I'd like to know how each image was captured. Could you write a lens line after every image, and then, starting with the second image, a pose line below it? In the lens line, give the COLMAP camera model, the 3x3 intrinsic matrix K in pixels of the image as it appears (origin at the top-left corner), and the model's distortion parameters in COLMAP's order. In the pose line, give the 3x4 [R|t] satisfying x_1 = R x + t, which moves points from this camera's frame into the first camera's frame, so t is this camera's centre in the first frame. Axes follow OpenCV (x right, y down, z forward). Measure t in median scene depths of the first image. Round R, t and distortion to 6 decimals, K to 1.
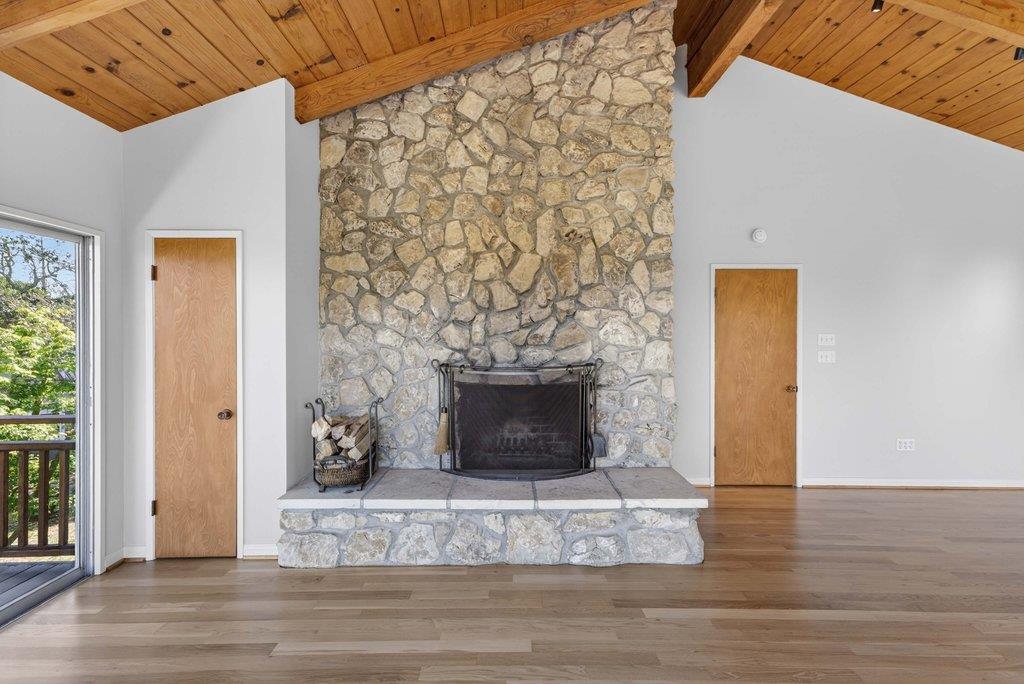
lens RADIAL K [[472.1, 0, 511.0], [0, 472.1, 337.0], [0, 0, 1]] dist [0.022142, 0.003794]
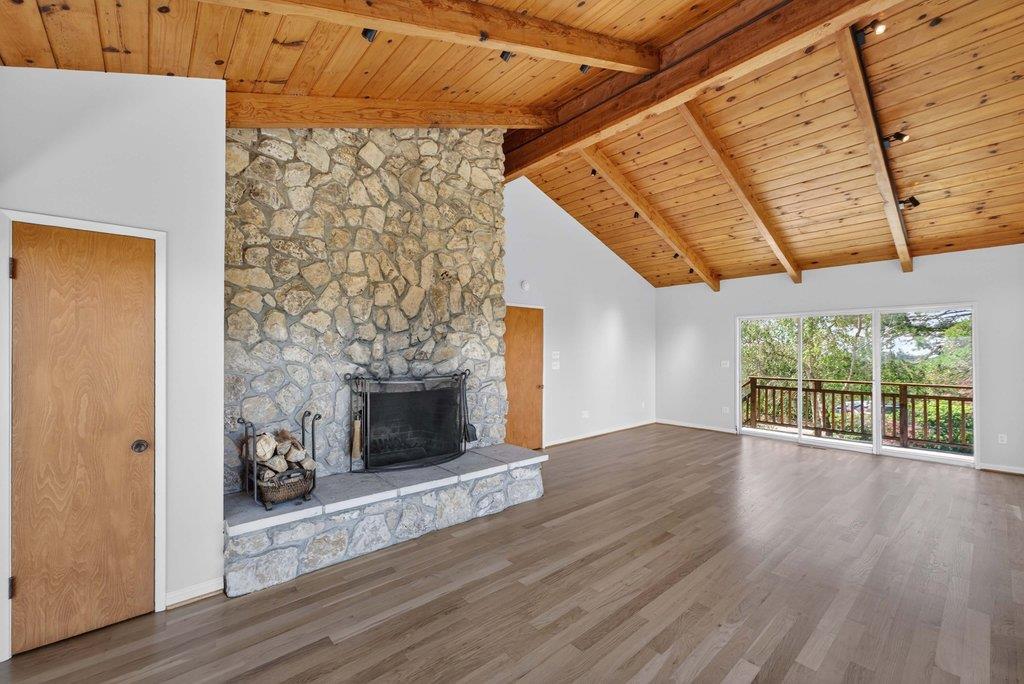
lens RADIAL K [[421.1, 0, 509.9], [0, 421.1, 348.5], [0, 0, 1]] dist [0.012374, 0.001493]
pose [[0.762323, 0.002580, 0.647192, -0.500584], [0.008892, 0.999856, -0.014459, 0.005580], [-0.647136, 0.016777, 0.762190, -0.002151]]
